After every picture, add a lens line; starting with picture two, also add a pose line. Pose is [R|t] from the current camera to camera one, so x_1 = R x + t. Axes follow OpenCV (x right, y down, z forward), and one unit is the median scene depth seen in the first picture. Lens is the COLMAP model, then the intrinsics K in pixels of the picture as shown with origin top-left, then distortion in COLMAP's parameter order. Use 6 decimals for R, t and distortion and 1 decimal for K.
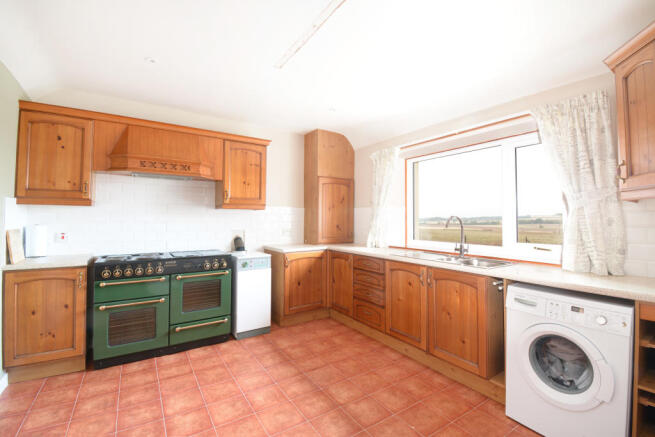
lens RADIAL K [[290.1, 0, 323.9], [0, 290.1, 213.2], [0, 0, 1]] dist [-0.004430, -0.000484]
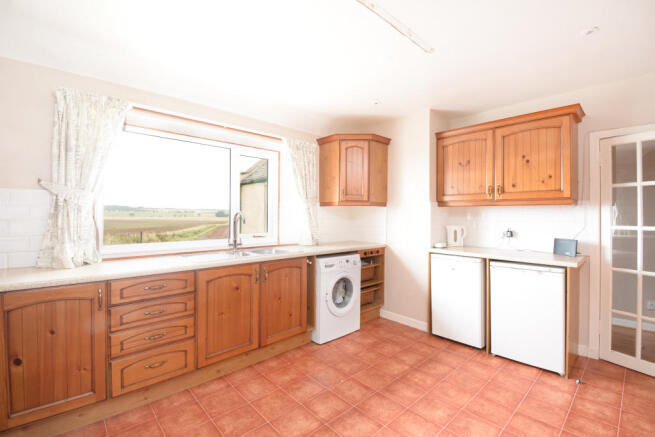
lens RADIAL K [[290.1, 0, 322.9], [0, 290.1, 217.4], [0, 0, 1]] dist [-0.004430, -0.000484]
pose [[-0.166990, -0.016416, 0.985822, -0.657648], [-0.024735, 0.999616, 0.012456, 0.011338], [-0.985648, -0.022304, -0.167332, 0.958430]]
